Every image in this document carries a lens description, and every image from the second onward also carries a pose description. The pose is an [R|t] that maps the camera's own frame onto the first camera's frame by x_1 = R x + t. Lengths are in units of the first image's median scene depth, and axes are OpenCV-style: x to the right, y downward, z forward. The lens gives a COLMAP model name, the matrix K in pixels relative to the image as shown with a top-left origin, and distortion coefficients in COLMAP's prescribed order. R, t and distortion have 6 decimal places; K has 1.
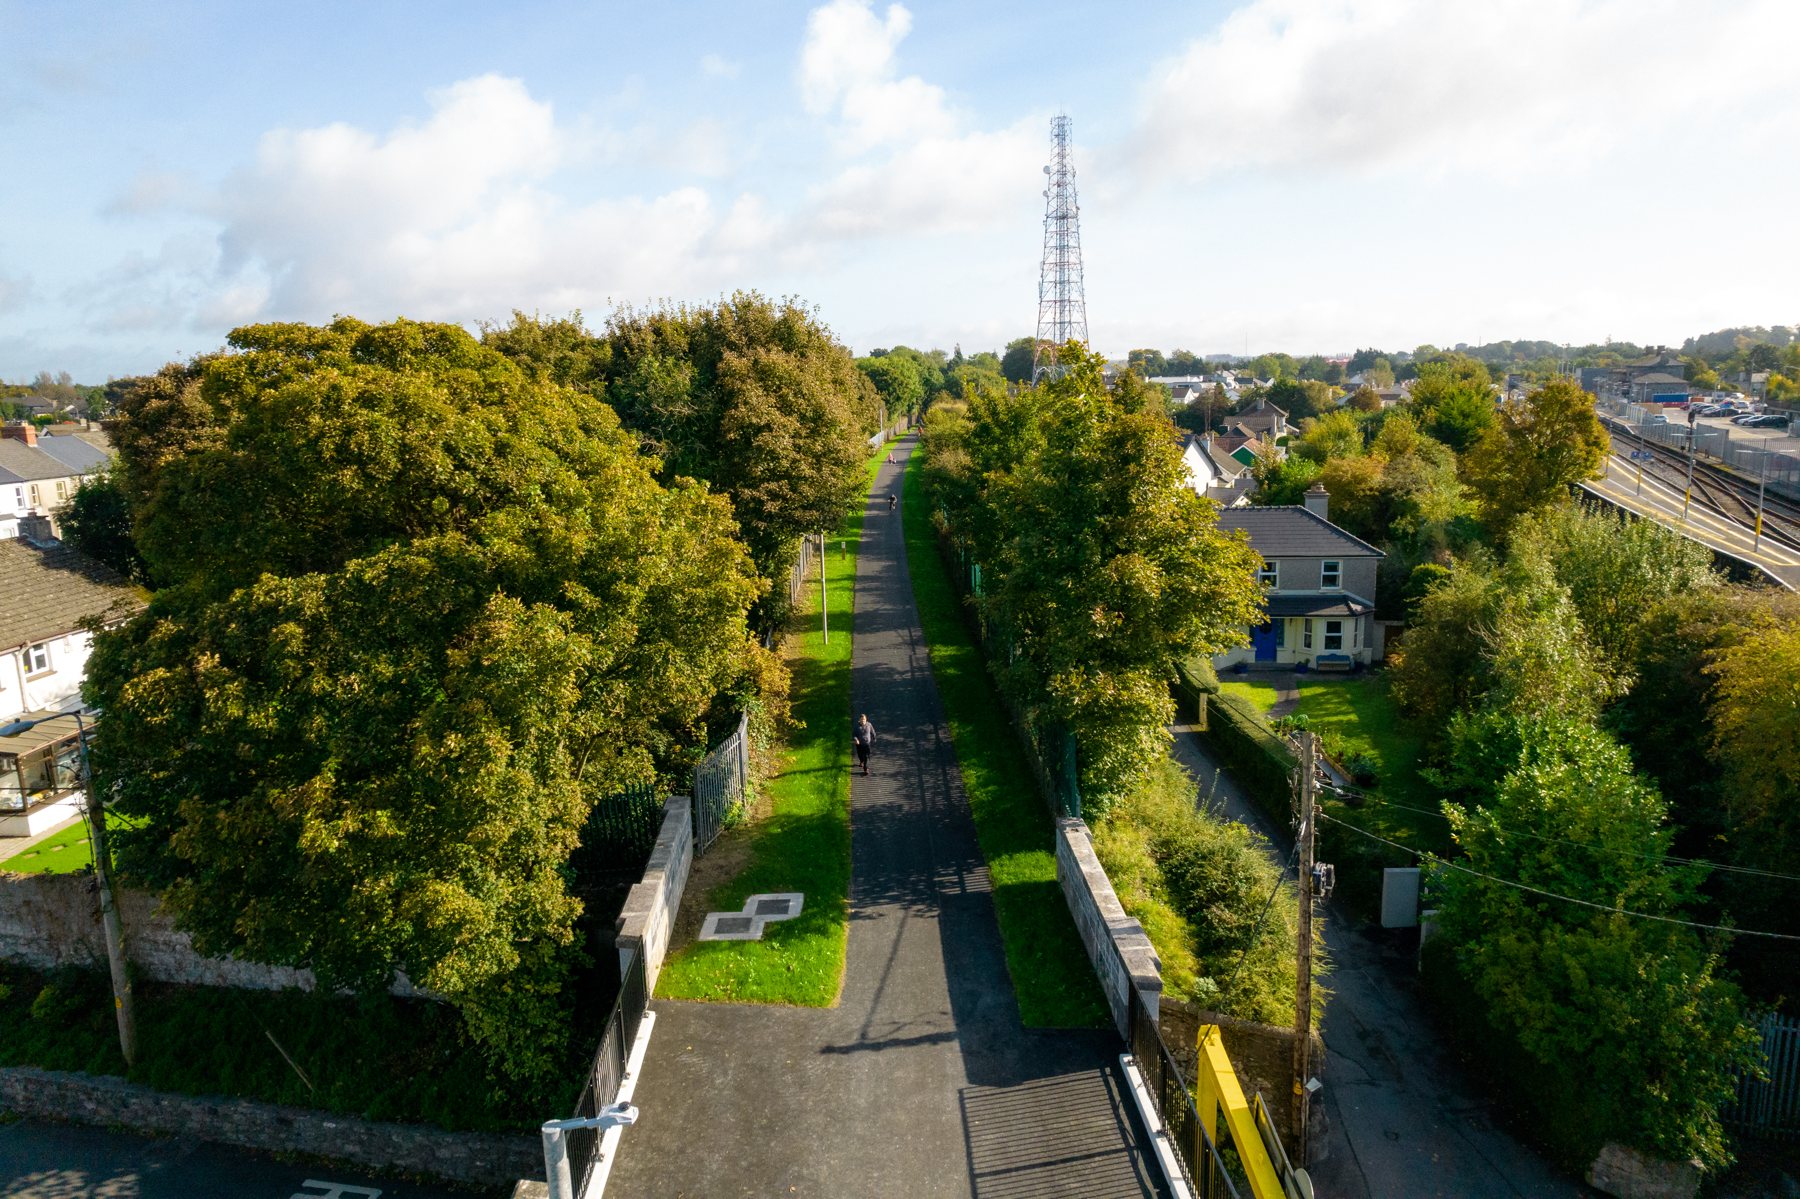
lens RADIAL K [[1155.4, 0, 909.1], [0, 1155.4, 586.6], [0, 0, 1]] dist [-0.084829, 0.077740]
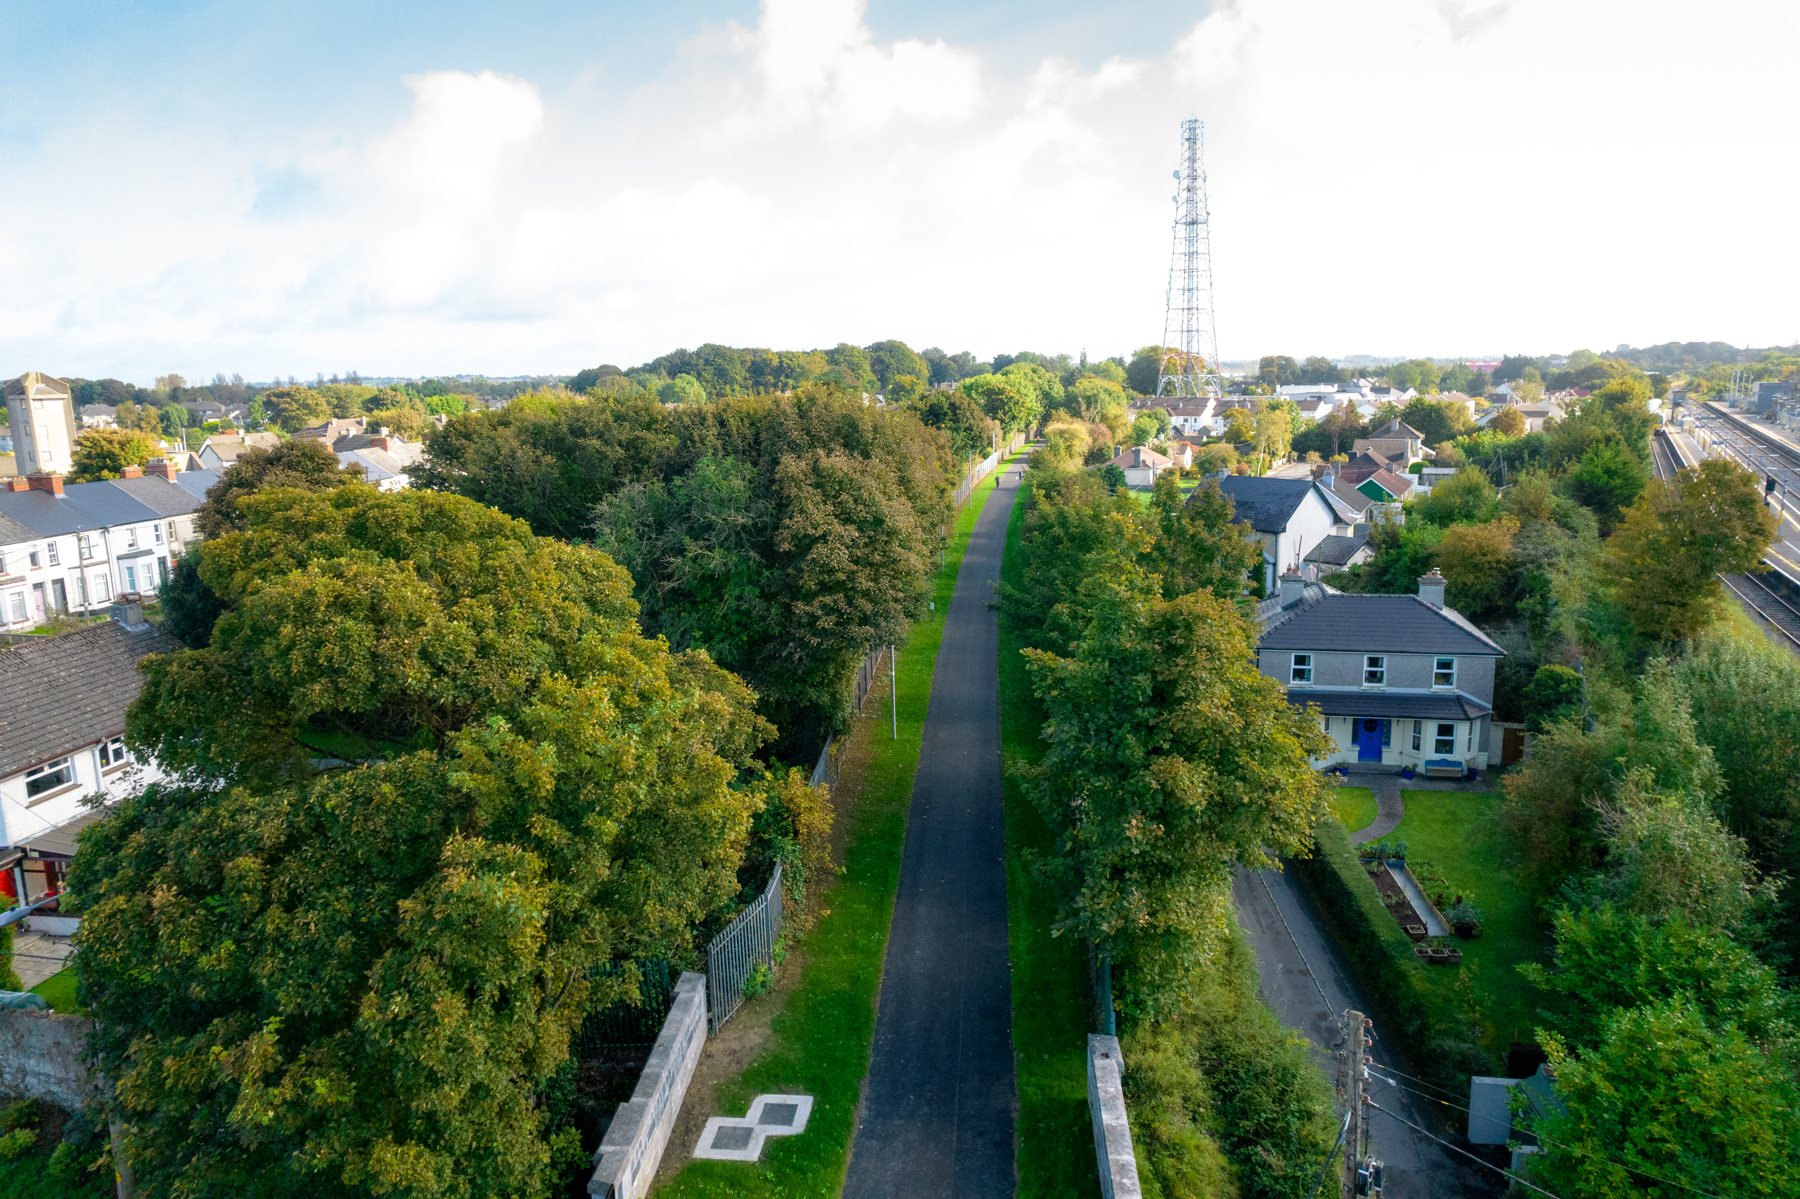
lens RADIAL K [[1155.4, 0, 909.1], [0, 1155.4, 586.6], [0, 0, 1]] dist [-0.084829, 0.077740]
pose [[0.993929, 0.021964, -0.107811, 0.073425], [-0.021591, 0.999756, 0.004632, -0.147855], [0.107886, -0.002276, 0.994161, 0.080501]]
